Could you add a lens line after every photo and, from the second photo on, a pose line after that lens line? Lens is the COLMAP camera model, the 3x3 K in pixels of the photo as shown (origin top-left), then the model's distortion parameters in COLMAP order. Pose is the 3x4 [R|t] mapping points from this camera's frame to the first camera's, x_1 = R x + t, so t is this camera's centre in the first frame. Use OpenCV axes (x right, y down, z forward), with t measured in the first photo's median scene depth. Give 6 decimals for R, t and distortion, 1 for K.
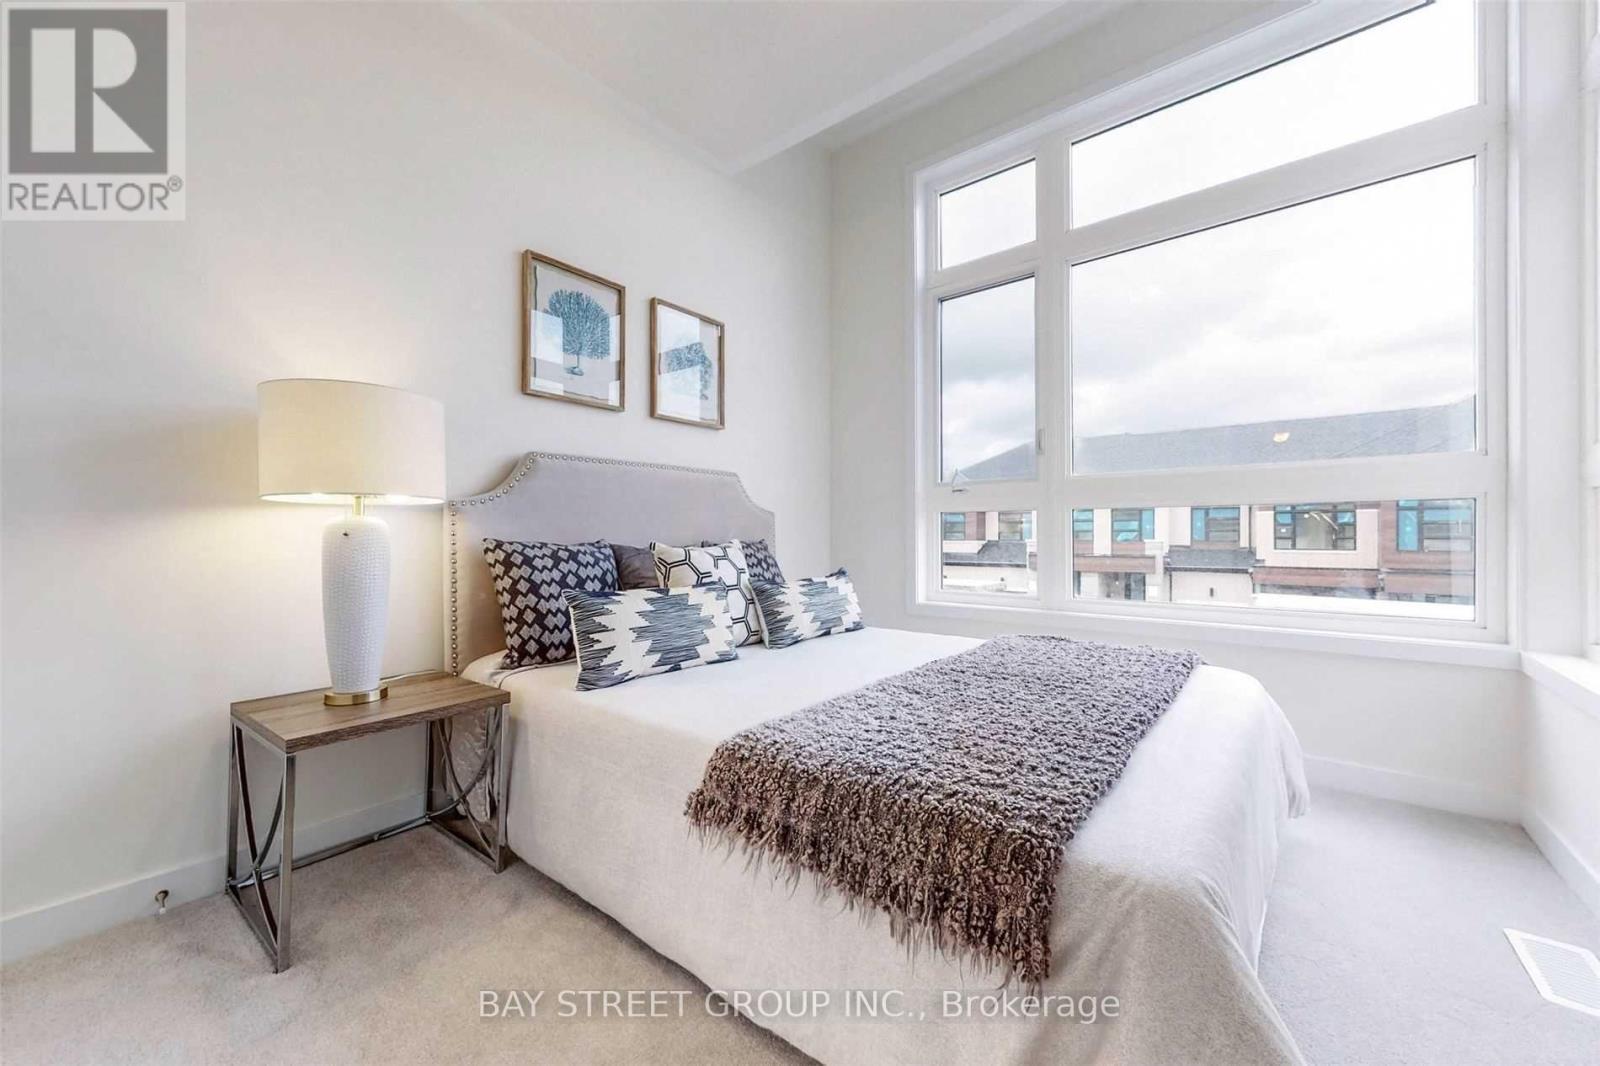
lens RADIAL K [[604.6, 0, 800.0], [0, 604.6, 533.0], [0, 0, 1]] dist [0.001126, 0.000180]
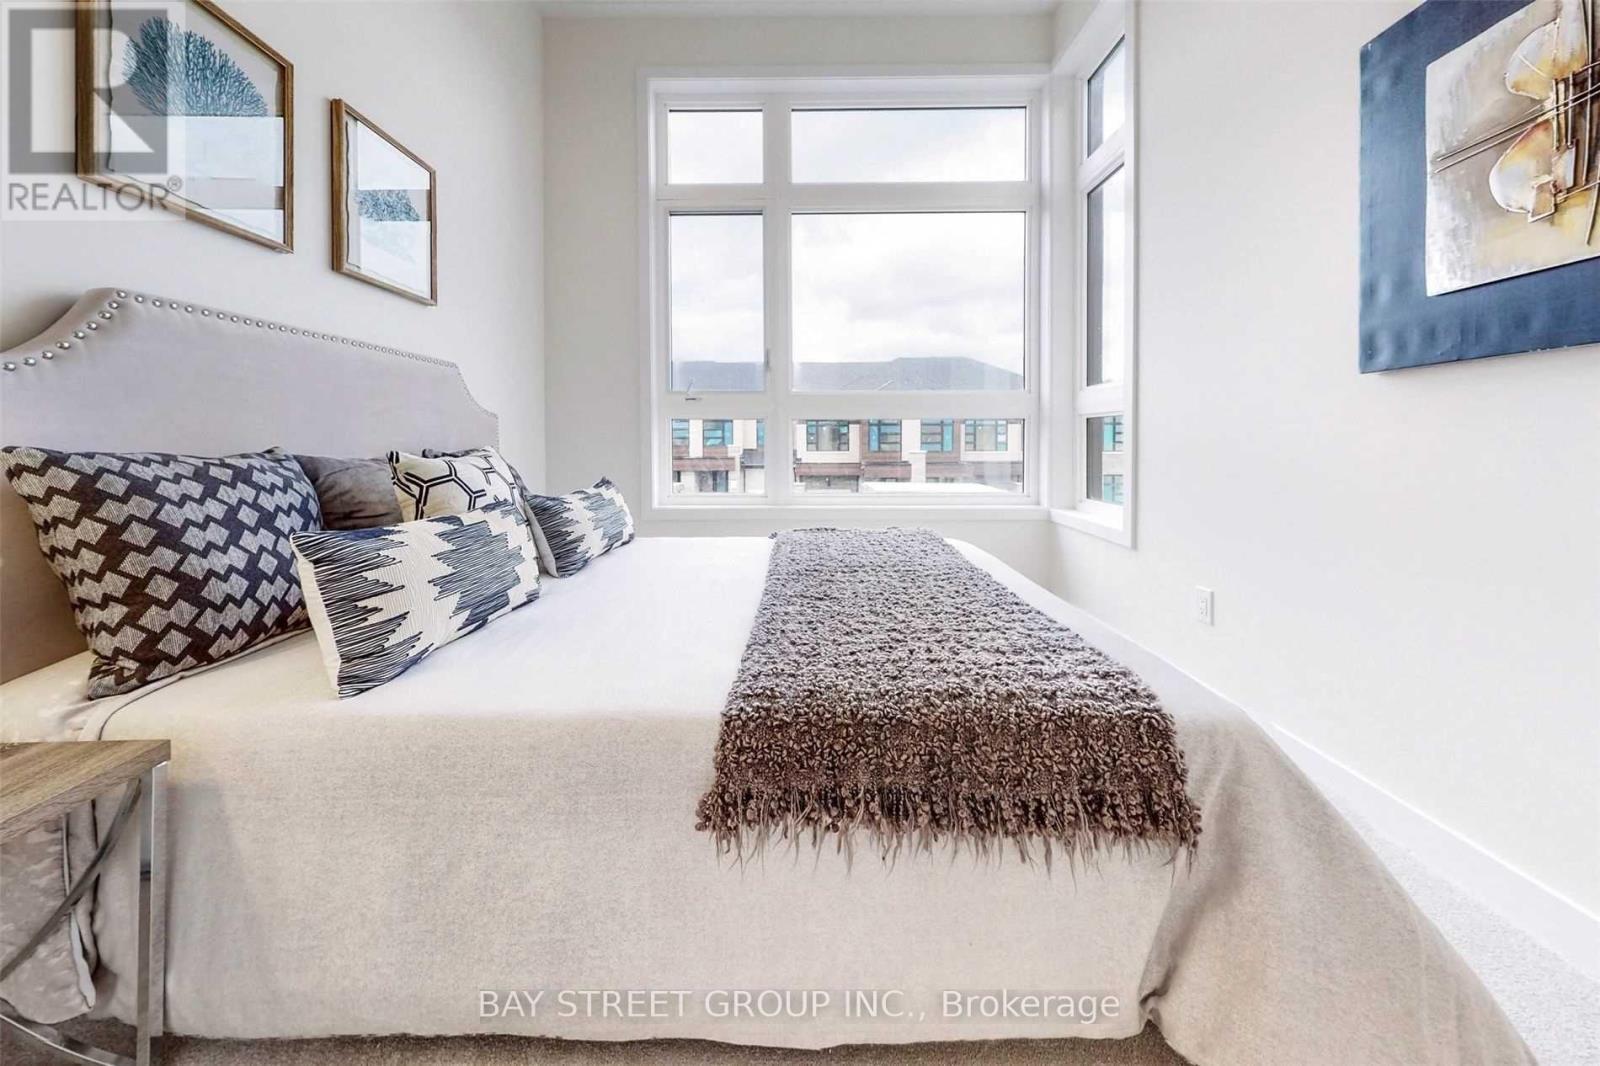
lens RADIAL K [[533.7, 0, 795.1], [0, 533.7, 445.3], [0, 0, 1]] dist [0.001051, 0.000137]
pose [[0.781333, -0.003579, 0.624104, -0.267655], [-0.003679, 0.999940, 0.010339, 0.000543], [-0.624104, -0.010374, 0.781273, 0.233856]]
